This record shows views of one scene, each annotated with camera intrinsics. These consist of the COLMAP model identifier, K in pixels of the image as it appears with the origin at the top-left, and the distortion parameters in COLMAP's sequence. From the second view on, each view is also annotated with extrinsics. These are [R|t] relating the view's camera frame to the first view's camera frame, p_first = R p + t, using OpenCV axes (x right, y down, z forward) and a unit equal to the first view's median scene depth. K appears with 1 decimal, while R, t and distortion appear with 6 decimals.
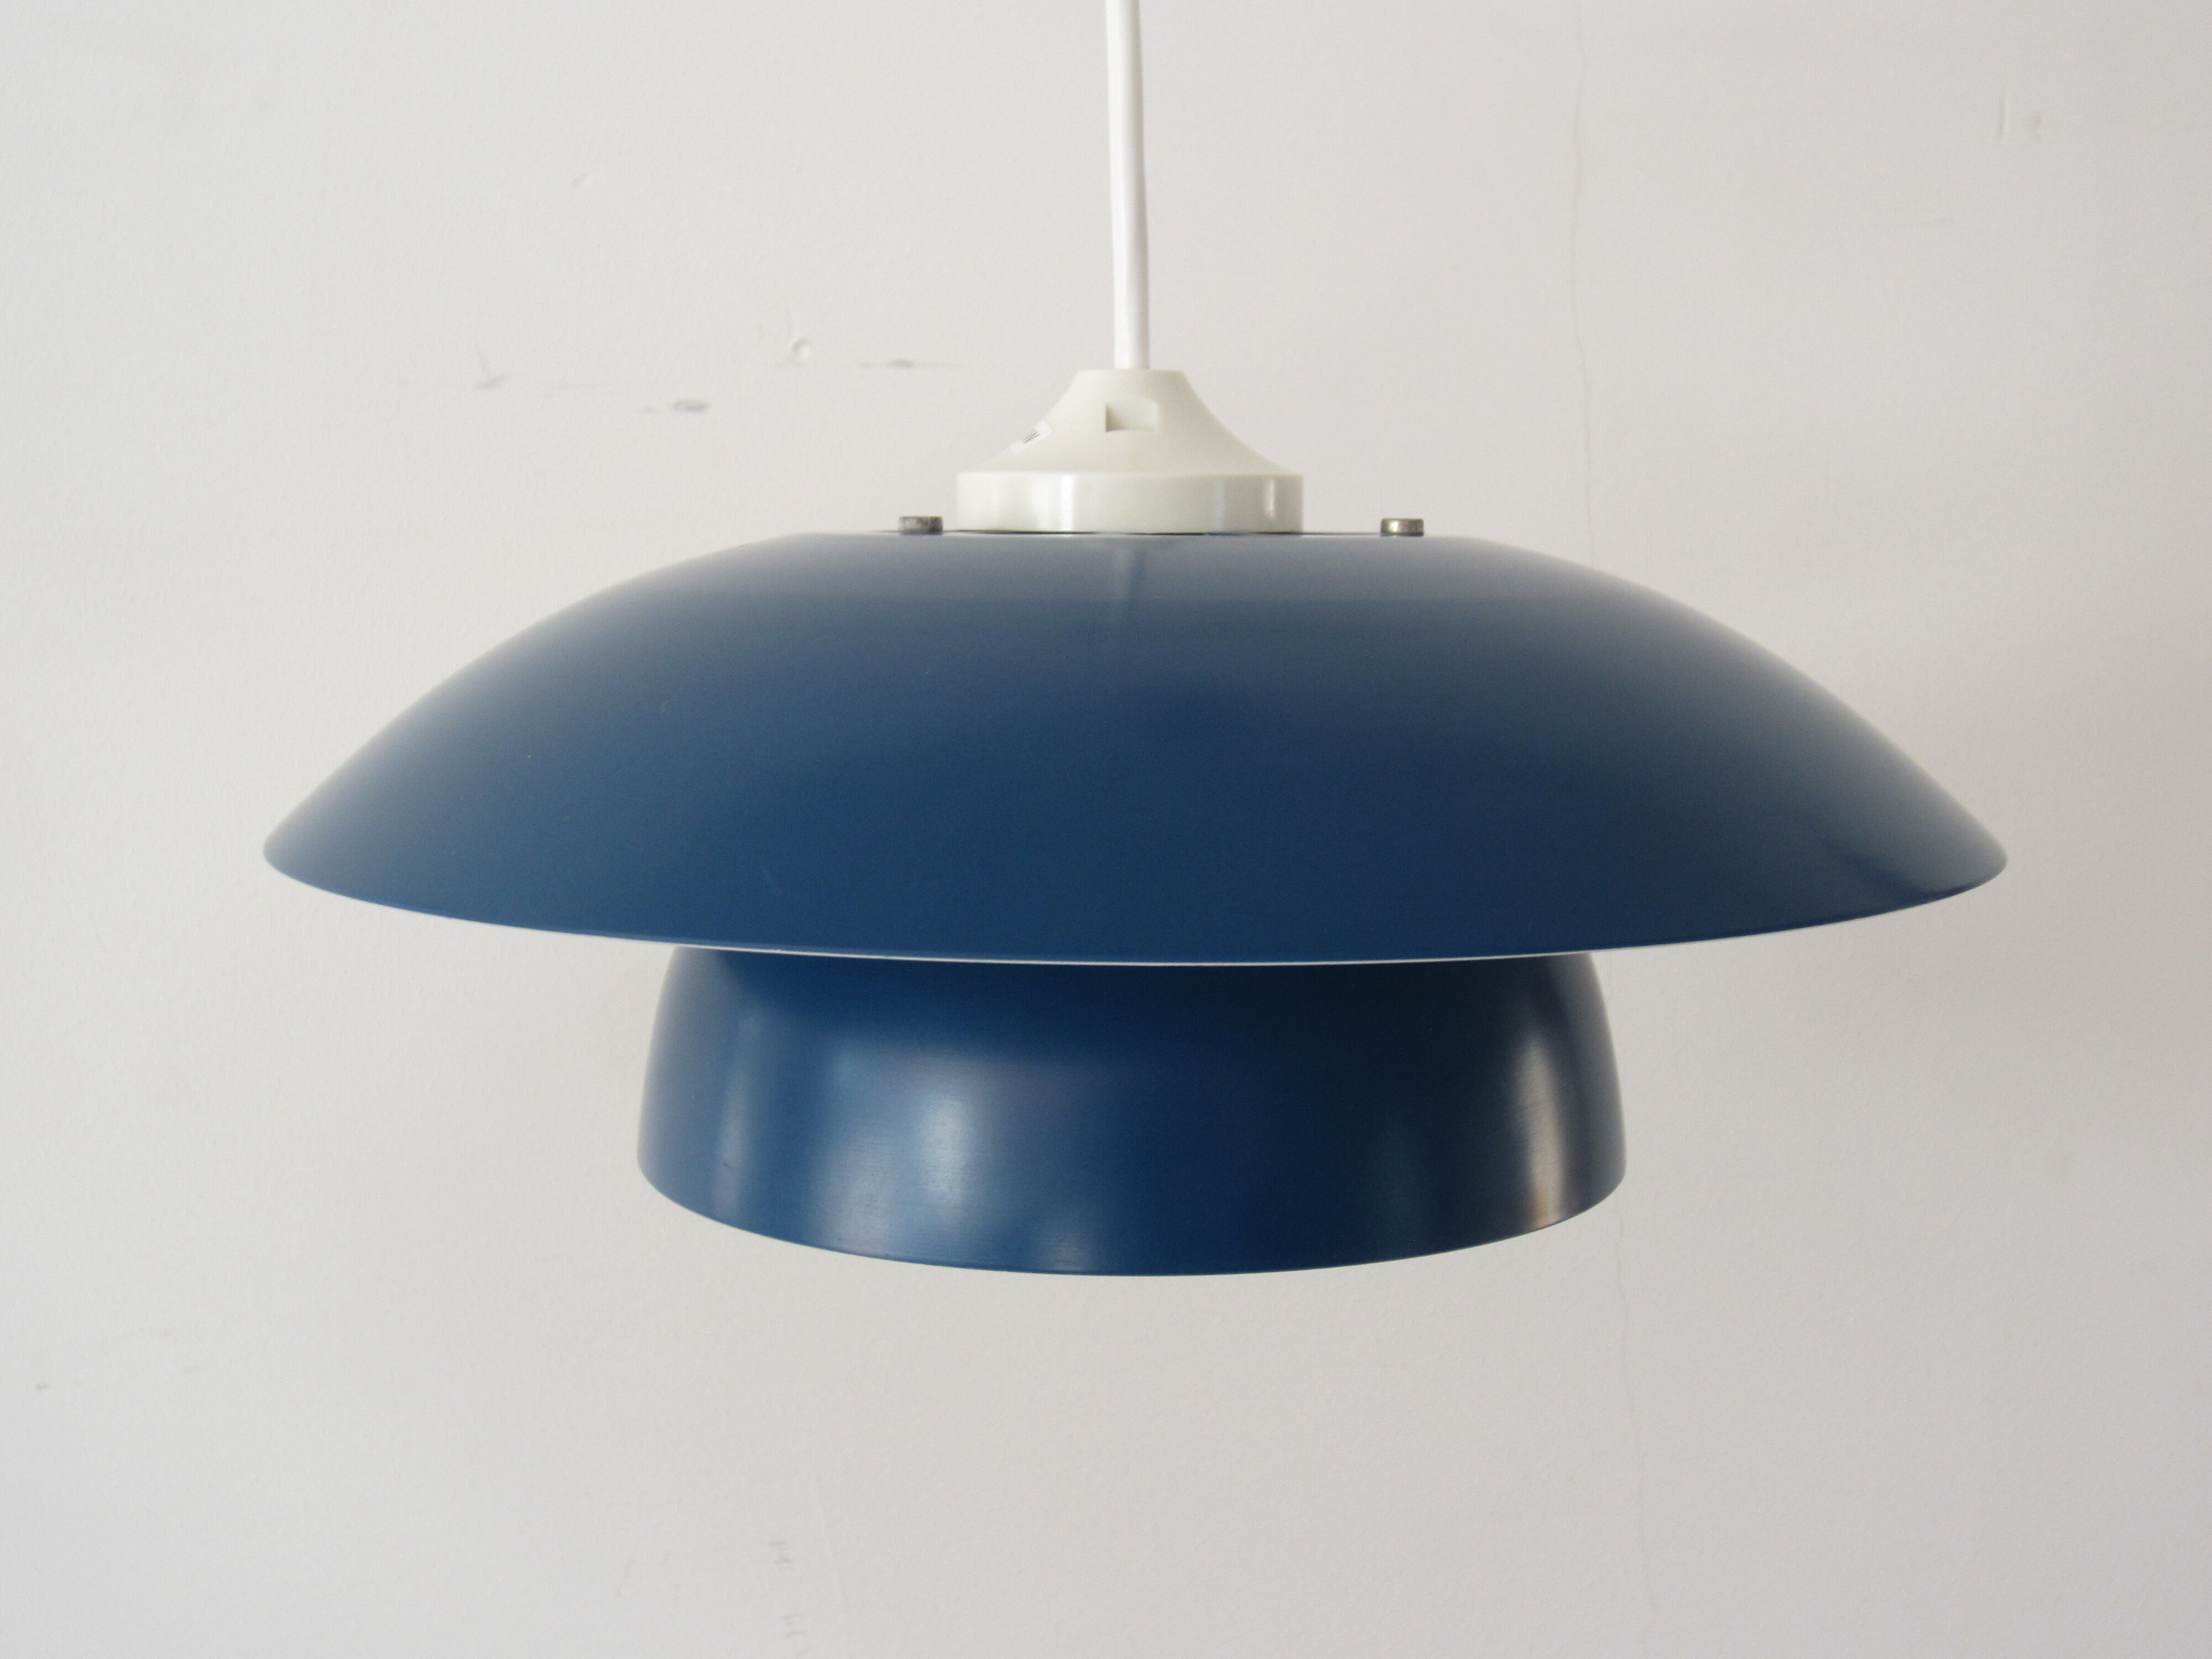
lens RADIAL K [[2811.3, 0, 1100.5], [0, 2811.3, 795.3], [0, 0, 1]] dist [-0.118465, 0.130055]
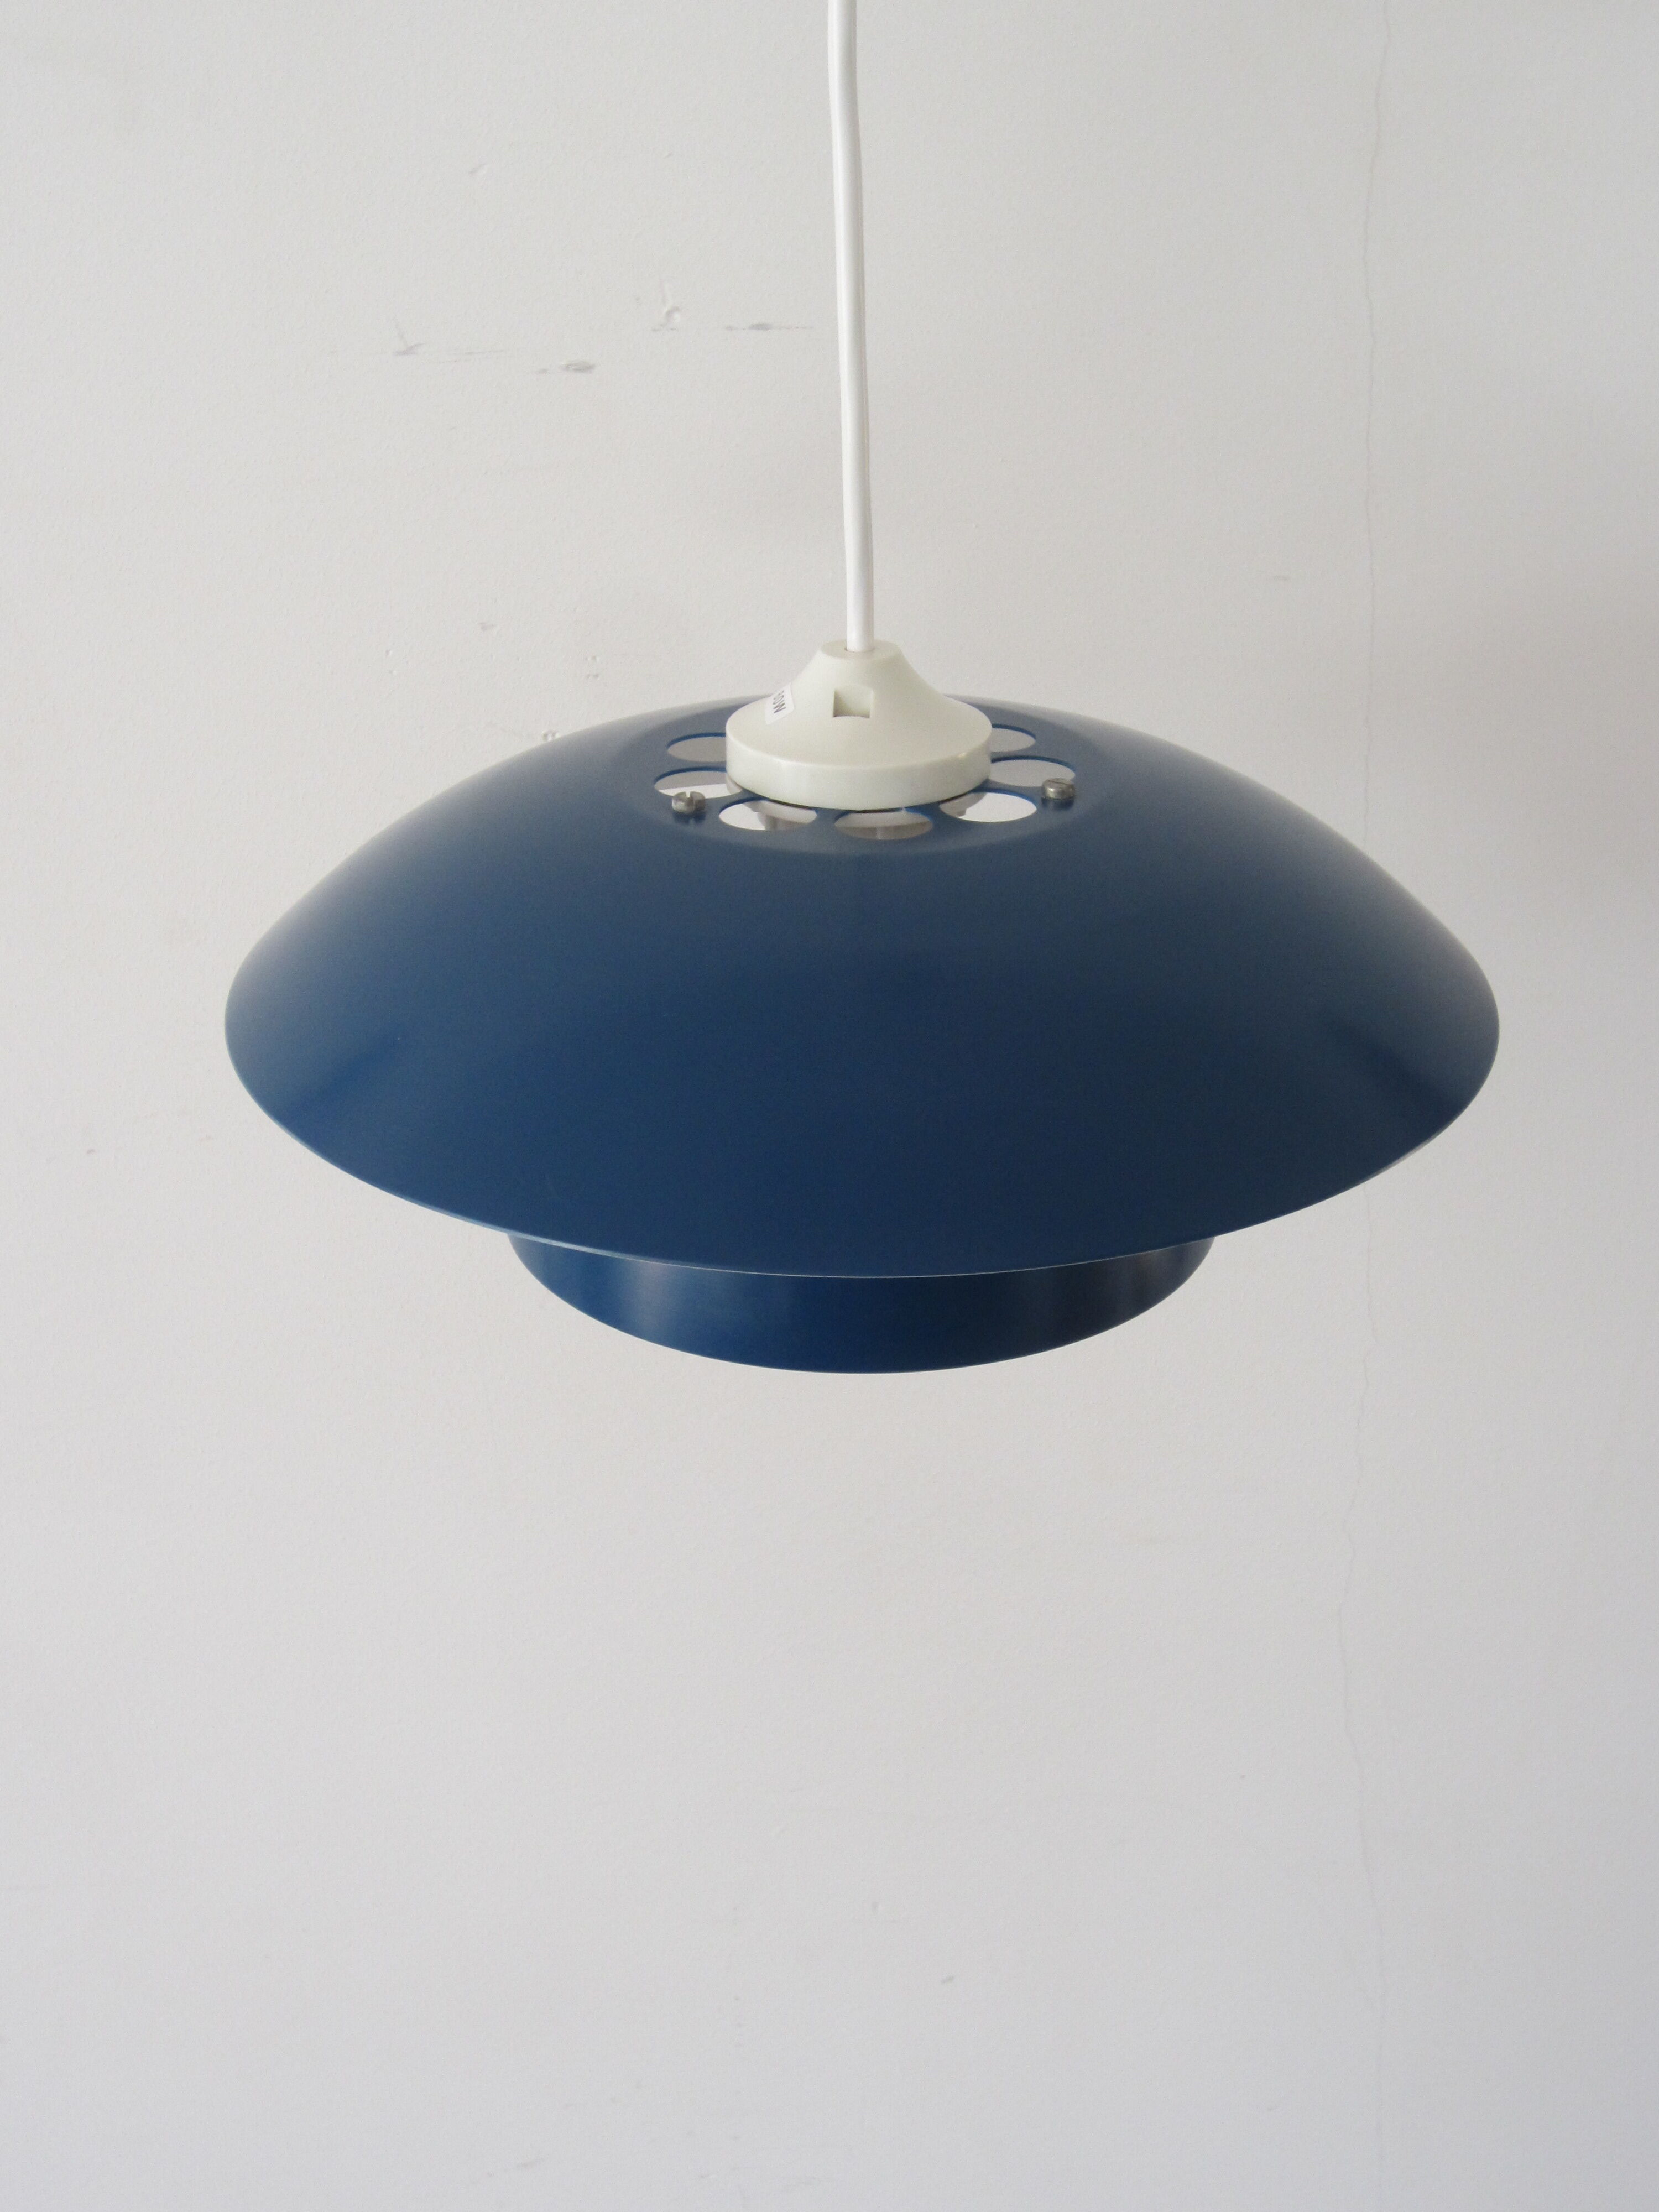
lens RADIAL K [[2811.3, 0, 828.7], [0, 2811.3, 1093.4], [0, 0, 1]] dist [-0.118465, 0.130055]
pose [[0.995009, 0.037625, -0.092424, 0.125718], [-0.006175, 0.947635, 0.319297, -0.375655], [0.099598, -0.317133, 0.943137, -0.295868]]
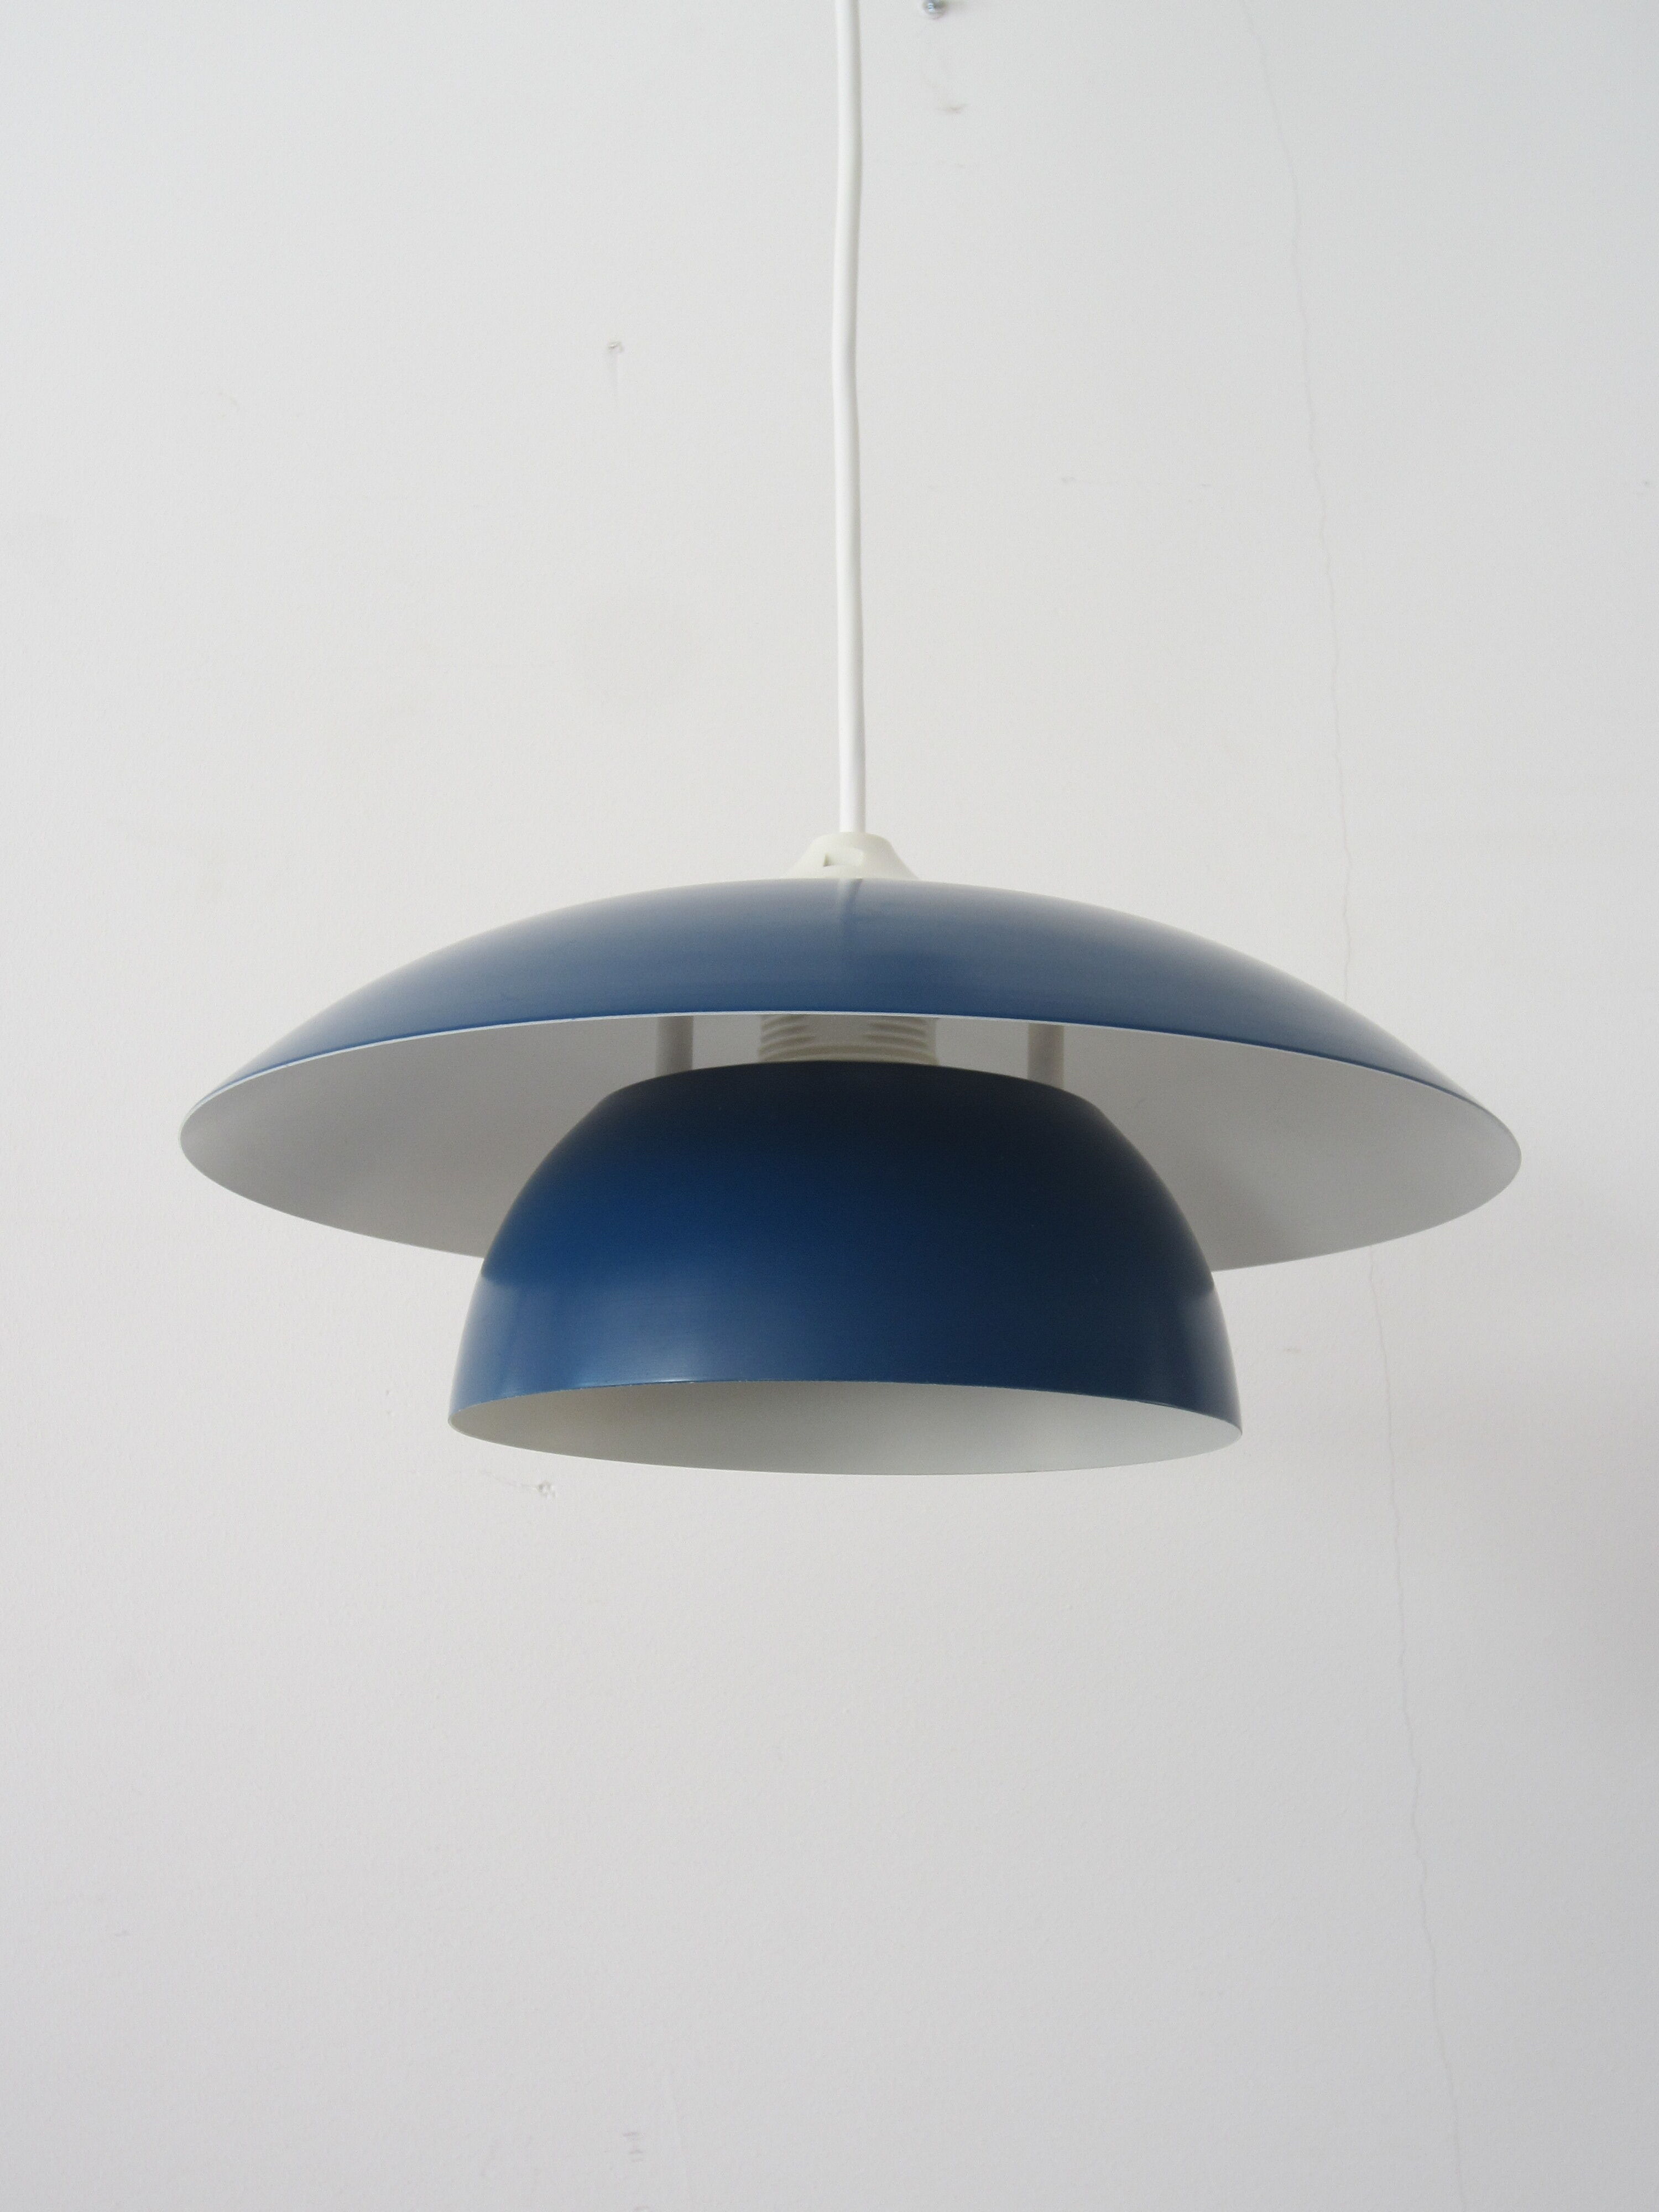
lens RADIAL K [[2811.3, 0, 828.7], [0, 2811.3, 1093.4], [0, 0, 1]] dist [-0.118465, 0.130055]
pose [[0.993190, -0.013144, -0.115765, 0.155522], [-0.025426, 0.945215, -0.325457, 0.406716], [0.113701, 0.326184, 0.938443, -0.227171]]
